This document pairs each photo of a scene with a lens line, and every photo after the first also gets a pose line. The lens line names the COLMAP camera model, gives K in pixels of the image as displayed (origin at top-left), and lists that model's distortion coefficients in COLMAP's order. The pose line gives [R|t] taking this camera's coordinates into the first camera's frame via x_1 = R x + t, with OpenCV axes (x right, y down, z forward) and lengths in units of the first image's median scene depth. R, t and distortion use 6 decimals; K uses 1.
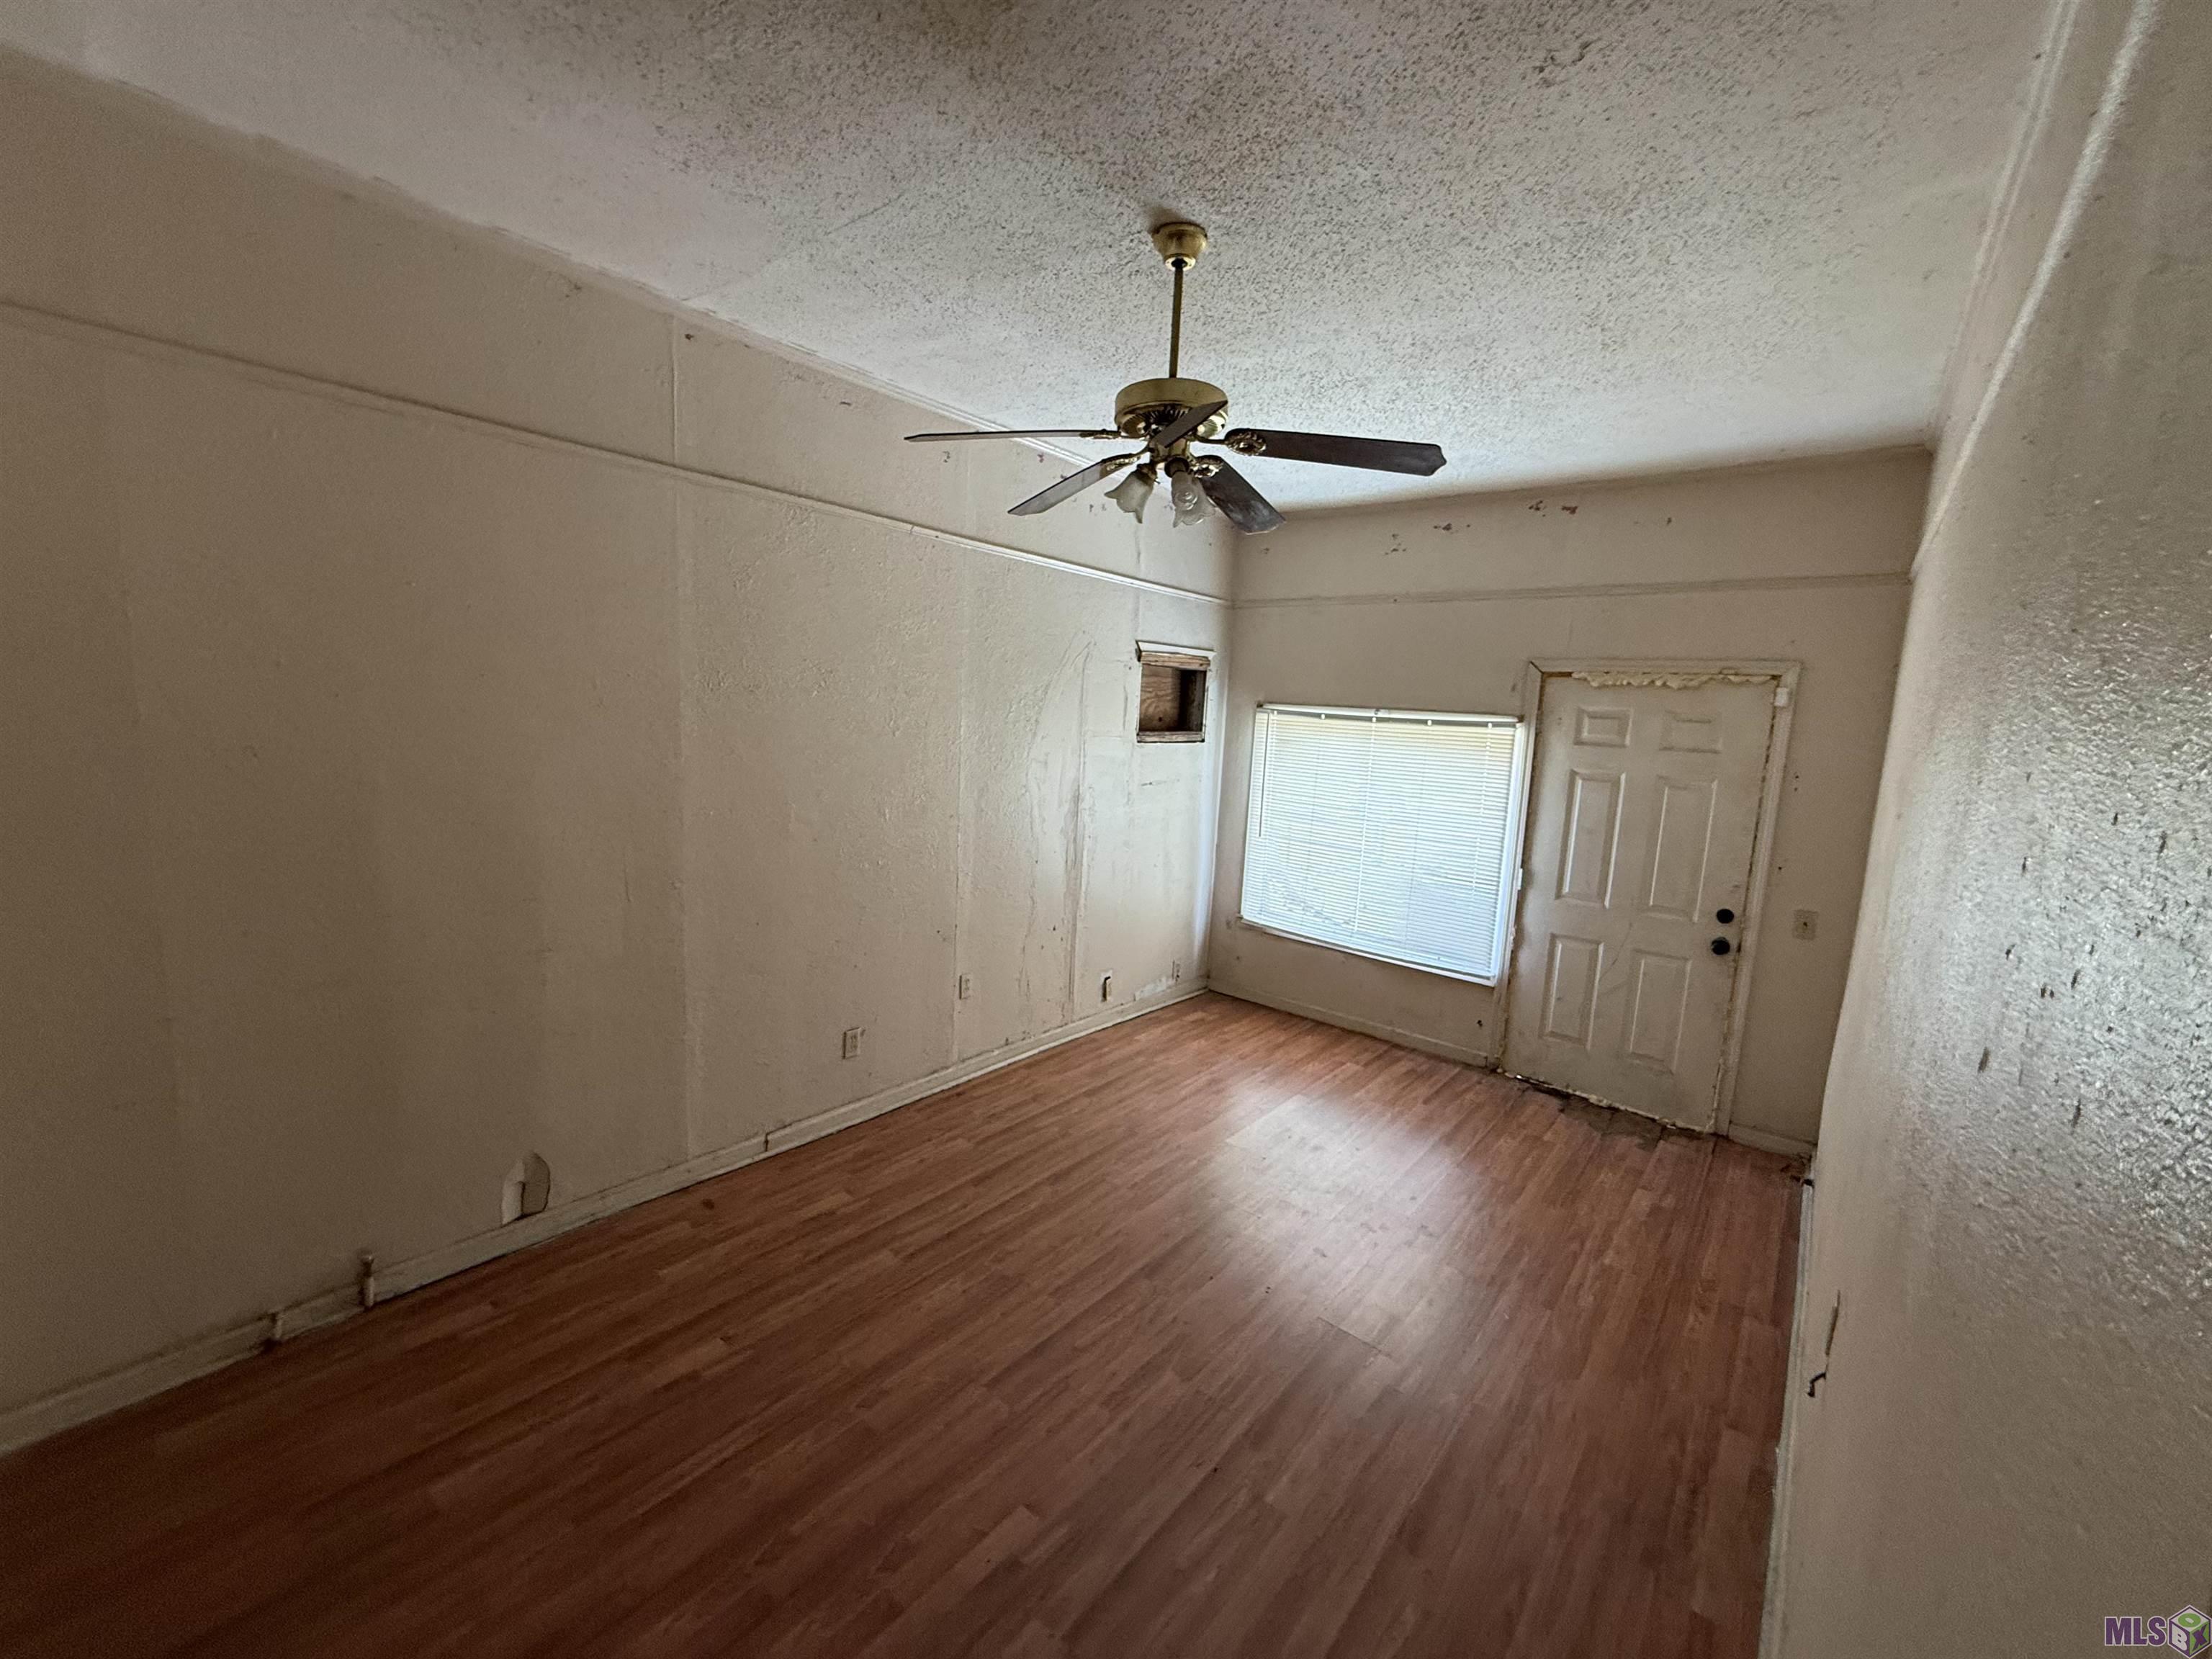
lens RADIAL K [[885.2, 0, 1102.9], [0, 885.2, 827.5], [0, 0, 1]] dist [-0.001397, 0.000081]
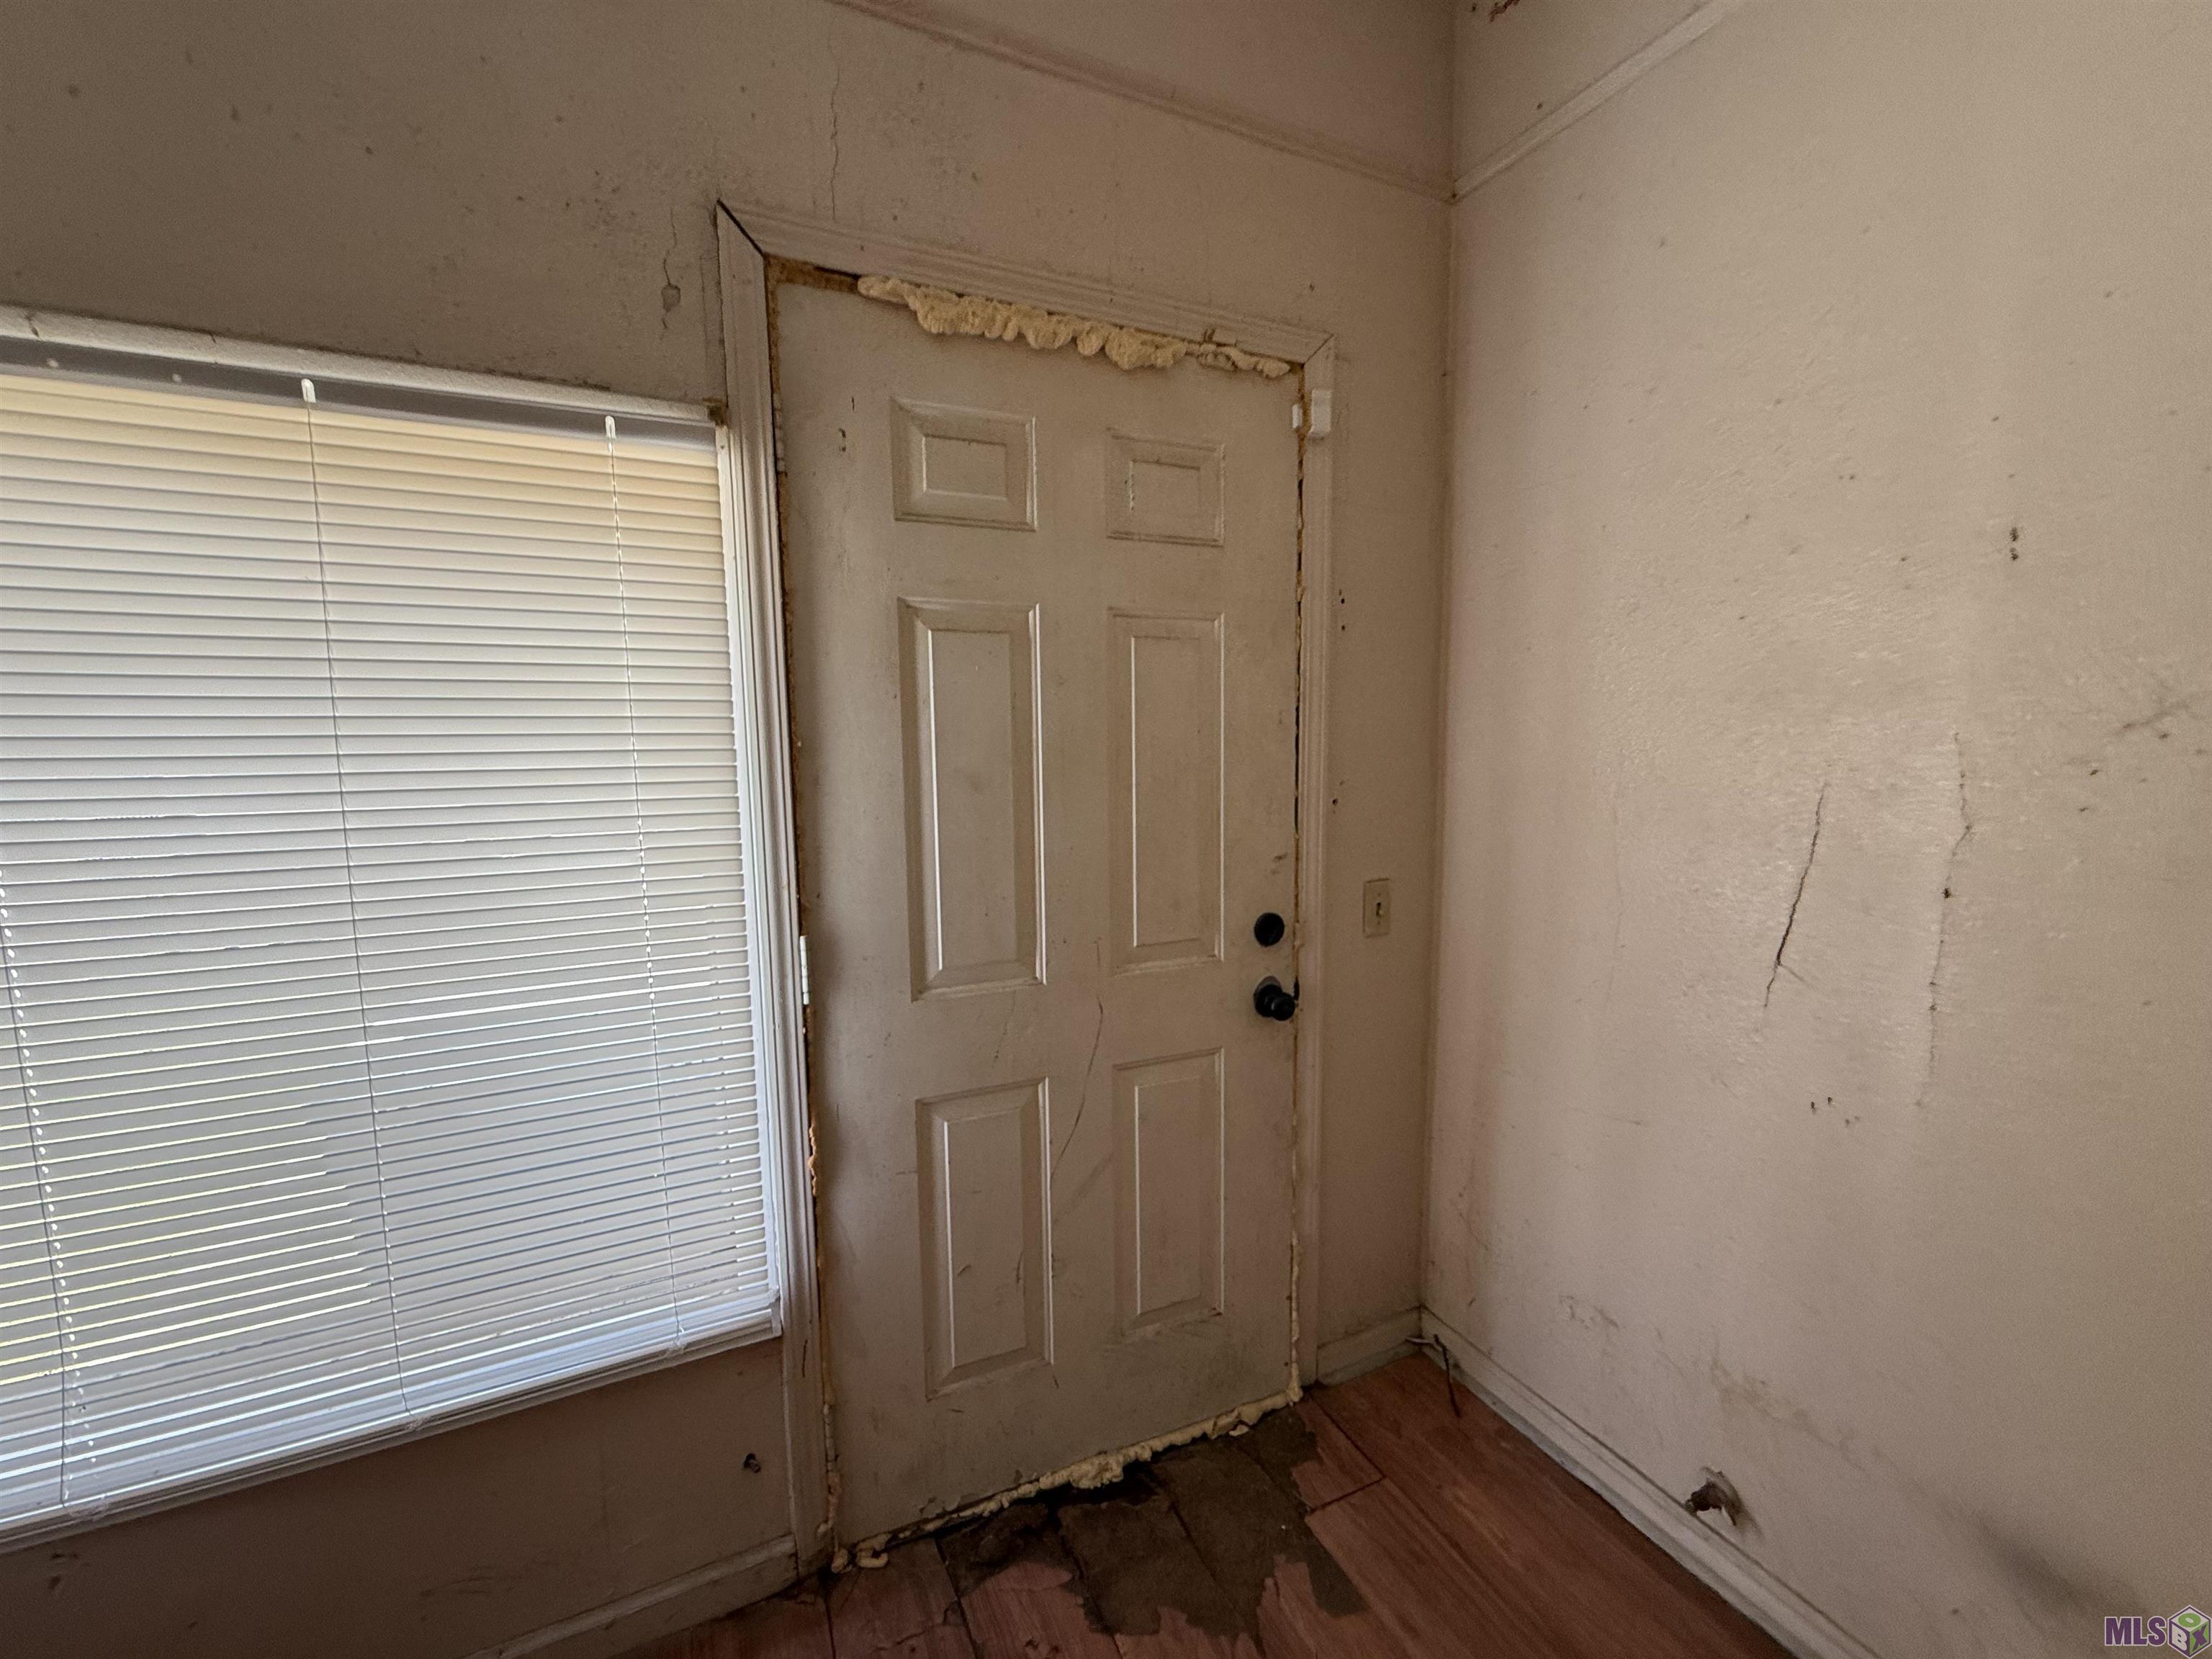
lens RADIAL K [[885.2, 0, 1103.3], [0, 885.2, 823.9], [0, 0, 1]] dist [-0.001397, 0.000081]
pose [[0.423403, -0.159027, 0.891875, 0.271490], [0.148938, 0.983296, 0.104622, -0.008437], [-0.893615, 0.088537, 0.440016, 0.829681]]
